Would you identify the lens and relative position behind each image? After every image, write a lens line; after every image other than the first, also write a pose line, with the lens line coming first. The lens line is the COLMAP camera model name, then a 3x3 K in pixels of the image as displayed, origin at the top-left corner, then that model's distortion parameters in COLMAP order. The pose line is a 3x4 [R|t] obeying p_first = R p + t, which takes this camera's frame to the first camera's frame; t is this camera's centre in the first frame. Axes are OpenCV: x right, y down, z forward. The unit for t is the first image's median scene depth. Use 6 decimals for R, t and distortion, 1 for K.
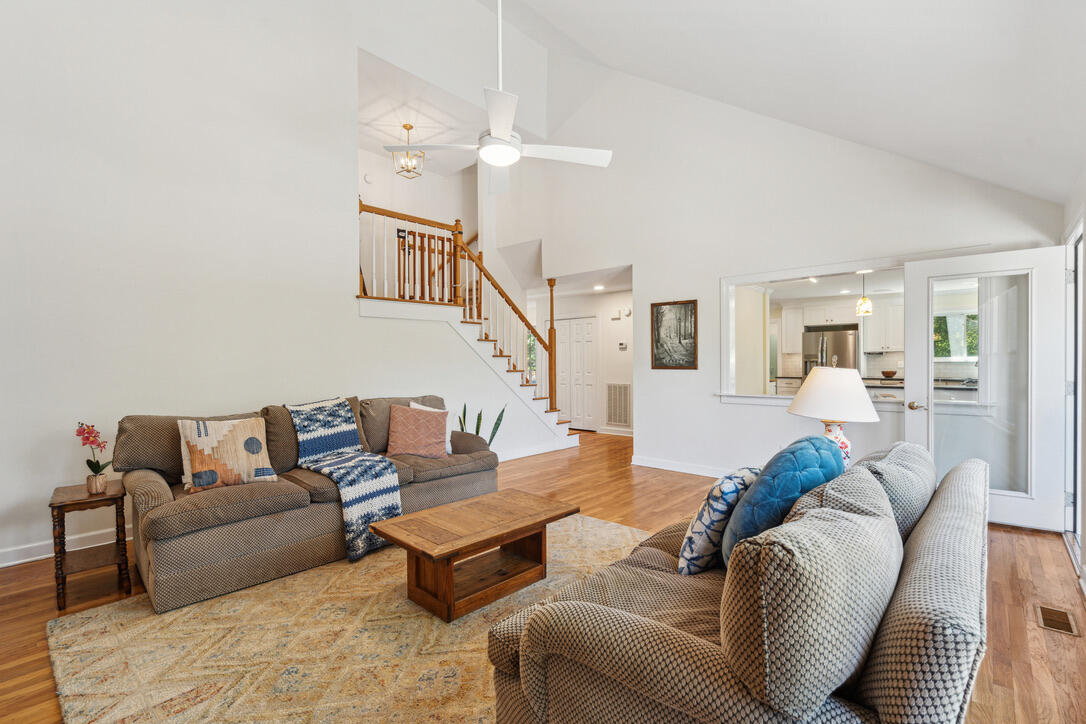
lens RADIAL K [[496.5, 0, 540.8], [0, 496.5, 365.4], [0, 0, 1]] dist [-0.000007, 0.000457]
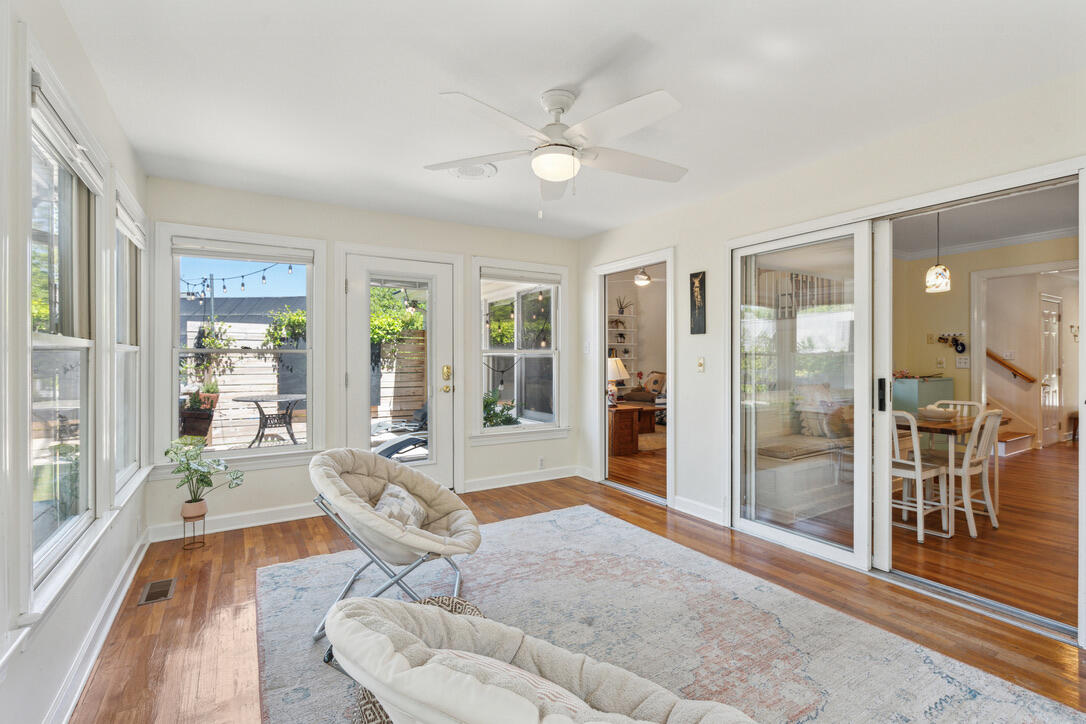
lens RADIAL K [[496.5, 0, 546.8], [0, 496.5, 361.3], [0, 0, 1]] dist [-0.000007, 0.000457]
pose [[-0.260133, 0.014045, -0.965471, 0.989095], [-0.005855, 0.999853, 0.016123, -0.006236], [0.965555, 0.009846, -0.260012, 0.433482]]
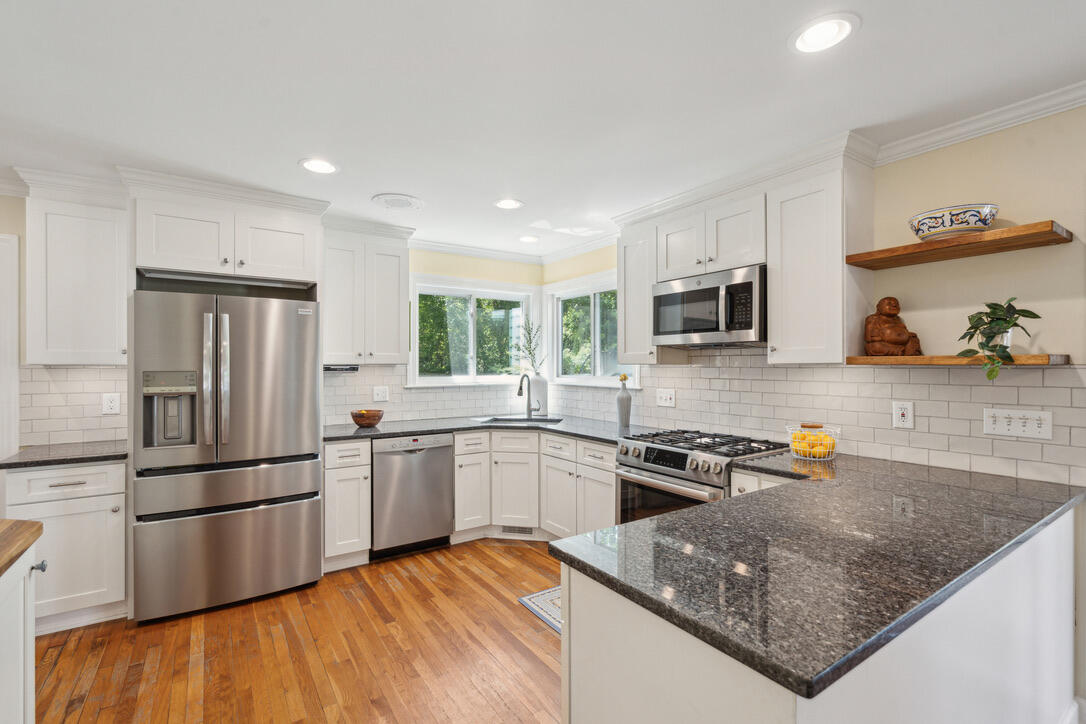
lens RADIAL K [[496.5, 0, 536.0], [0, 496.5, 361.9], [0, 0, 1]] dist [-0.000007, 0.000457]
pose [[0.237874, 0.014440, 0.971189, 0.370417], [0.005403, 0.999854, -0.016189, -0.024320], [-0.971281, 0.009098, 0.237761, 0.844168]]
